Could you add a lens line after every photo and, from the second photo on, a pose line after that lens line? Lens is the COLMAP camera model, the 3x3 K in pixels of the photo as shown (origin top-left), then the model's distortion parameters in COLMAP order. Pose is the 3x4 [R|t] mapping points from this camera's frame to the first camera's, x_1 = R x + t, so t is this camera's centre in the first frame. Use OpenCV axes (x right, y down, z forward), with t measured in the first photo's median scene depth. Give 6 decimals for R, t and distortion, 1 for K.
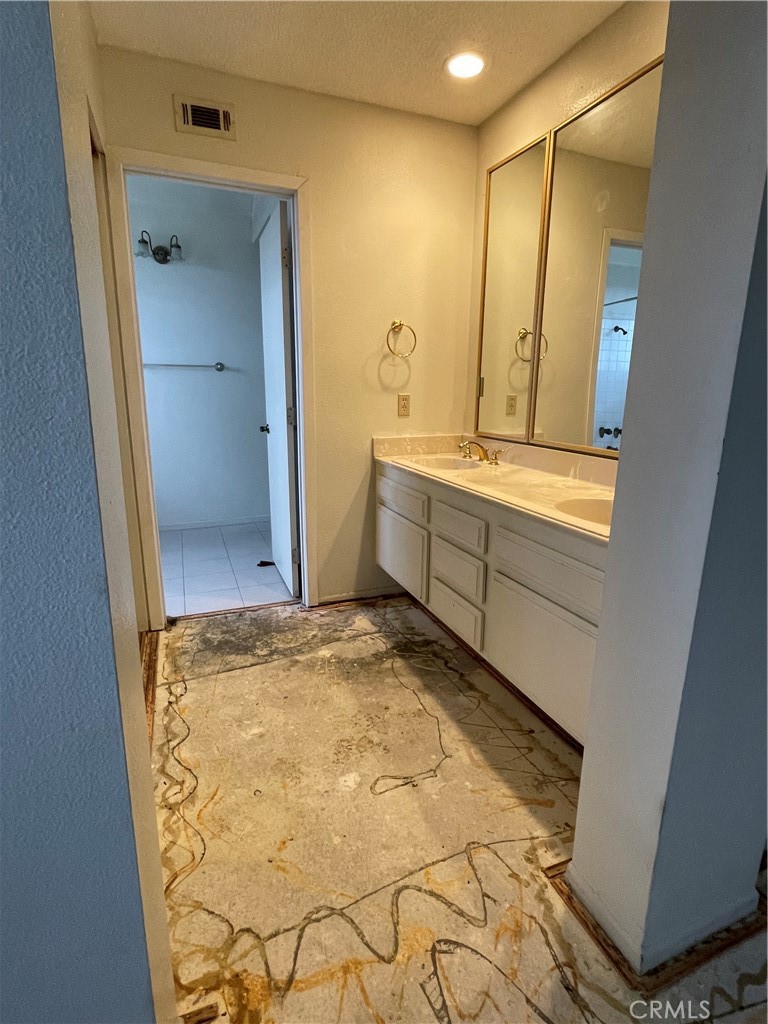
lens RADIAL K [[522.2, 0, 388.5], [0, 522.2, 509.9], [0, 0, 1]] dist [0.005543, -0.002646]
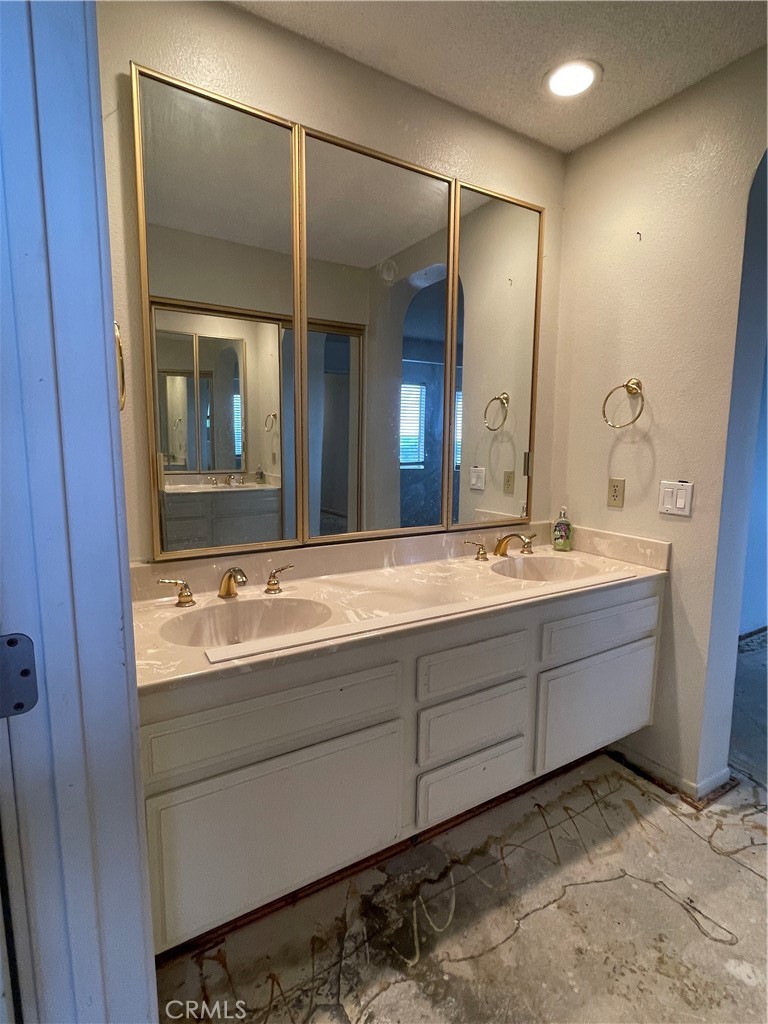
lens RADIAL K [[522.2, 0, 387.6], [0, 522.2, 510.7], [0, 0, 1]] dist [0.005543, -0.002646]
pose [[-0.176404, -0.146083, 0.973417, -0.539473], [0.205971, 0.961554, 0.181629, -0.343378], [-0.962527, 0.232536, -0.139533, 1.214378]]
